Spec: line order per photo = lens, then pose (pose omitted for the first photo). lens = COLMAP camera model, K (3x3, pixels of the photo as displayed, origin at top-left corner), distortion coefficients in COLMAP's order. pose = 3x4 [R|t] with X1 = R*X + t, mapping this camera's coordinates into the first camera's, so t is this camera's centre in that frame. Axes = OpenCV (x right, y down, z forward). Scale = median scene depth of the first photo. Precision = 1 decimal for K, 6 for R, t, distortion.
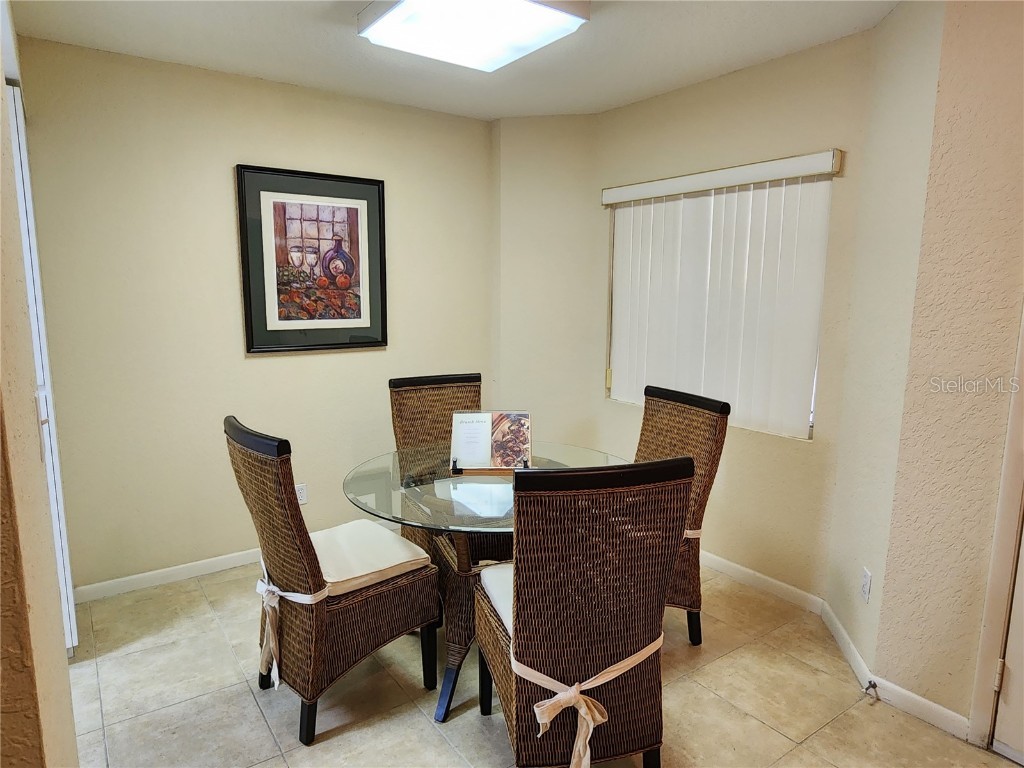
lens RADIAL K [[641.4, 0, 506.0], [0, 641.4, 384.5], [0, 0, 1]] dist [0.005714, -0.007386]
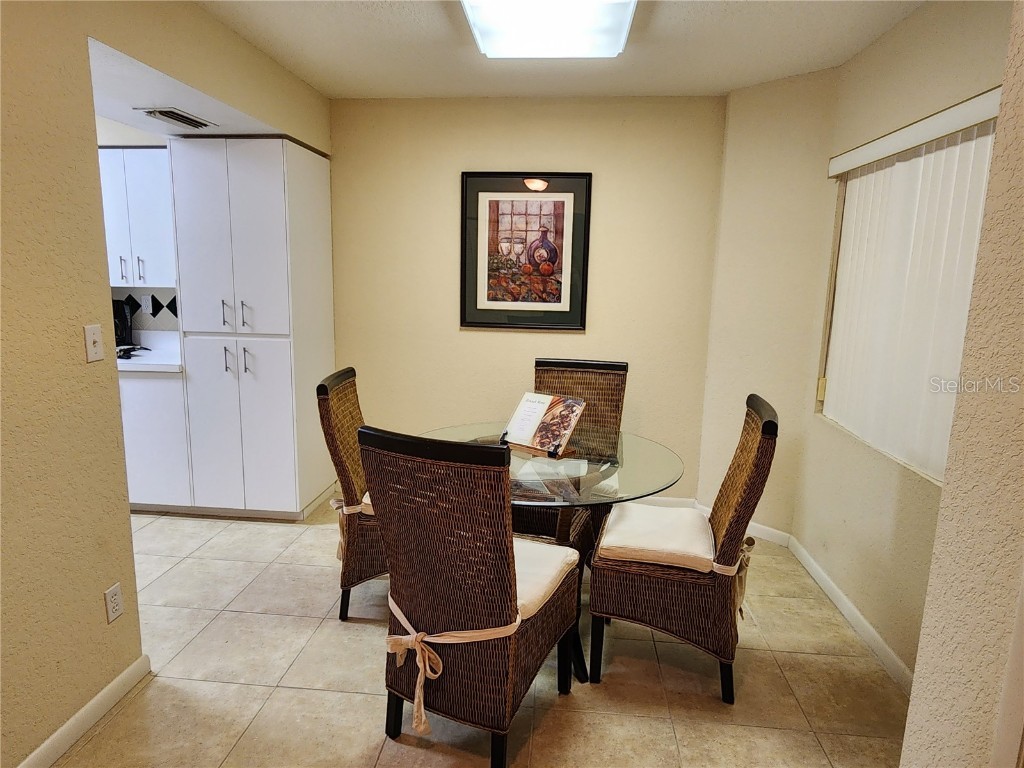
lens RADIAL K [[641.4, 0, 501.1], [0, 641.4, 384.0], [0, 0, 1]] dist [0.005714, -0.007386]
pose [[0.752798, 0.124408, -0.646388, 0.438734], [-0.115278, 0.991718, 0.056617, -0.017607], [0.648078, 0.031894, 0.760905, 0.119165]]
